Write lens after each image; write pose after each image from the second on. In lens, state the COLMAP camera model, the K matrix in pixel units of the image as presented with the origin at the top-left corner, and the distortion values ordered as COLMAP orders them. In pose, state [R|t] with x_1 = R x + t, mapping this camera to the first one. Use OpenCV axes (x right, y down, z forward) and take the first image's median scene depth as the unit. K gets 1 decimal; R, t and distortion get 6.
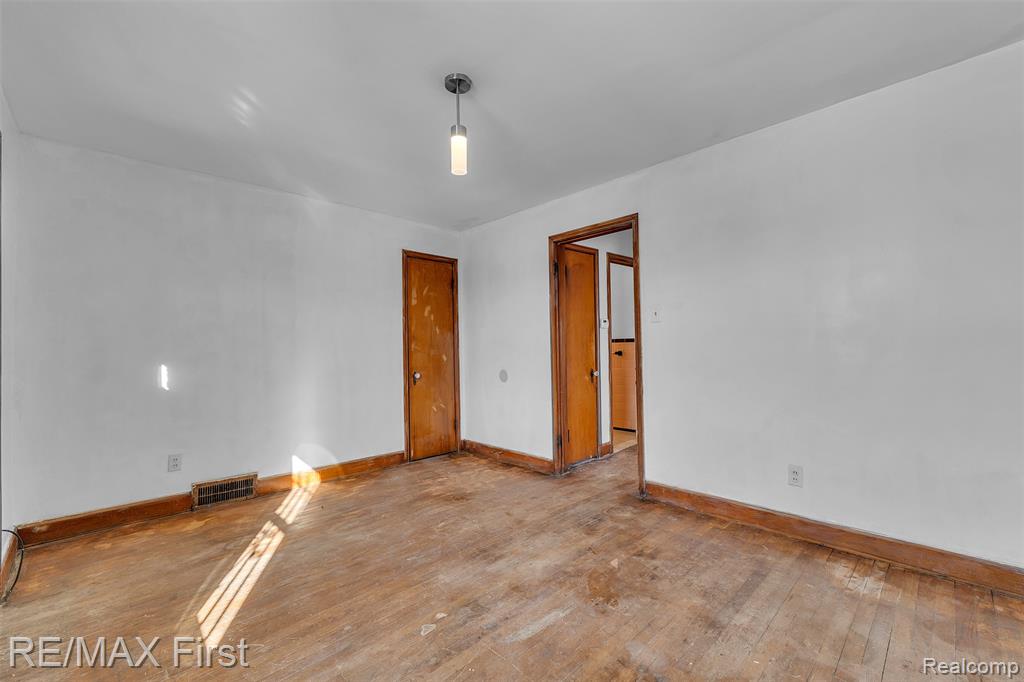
lens RADIAL K [[434.5, 0, 513.9], [0, 434.5, 338.2], [0, 0, 1]] dist [0.000307, 0.000125]
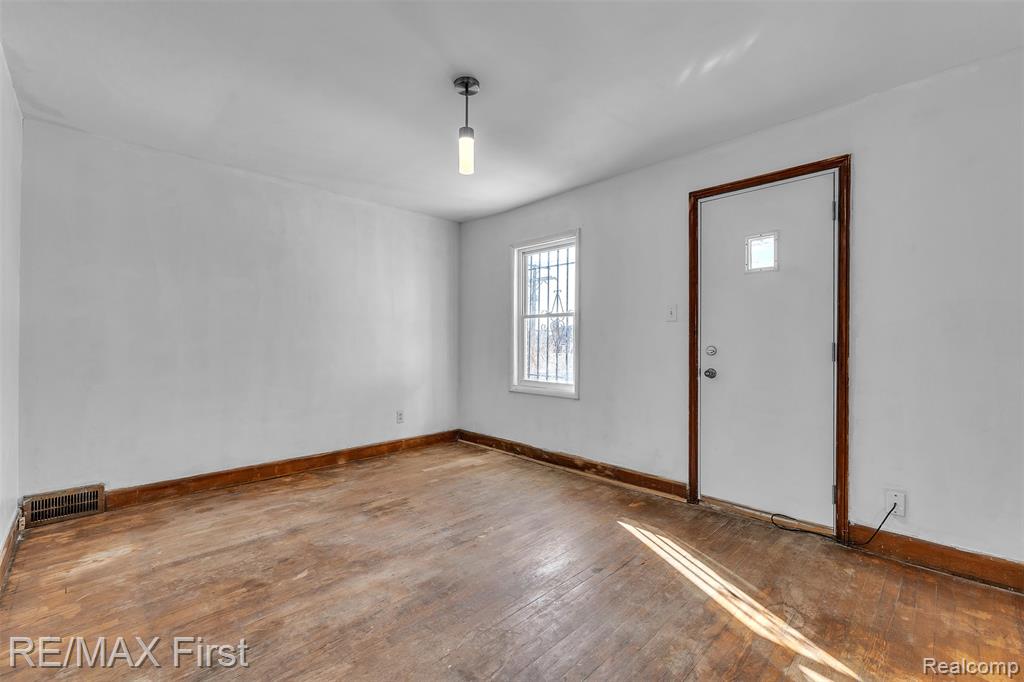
lens RADIAL K [[434.5, 0, 513.9], [0, 434.5, 338.2], [0, 0, 1]] dist [0.000307, 0.000125]
pose [[-0.999863, 0.013564, -0.009524, -0.223340], [0.013830, 0.999501, -0.028393, 0.052239], [0.009134, -0.028520, -0.999551, 2.017814]]
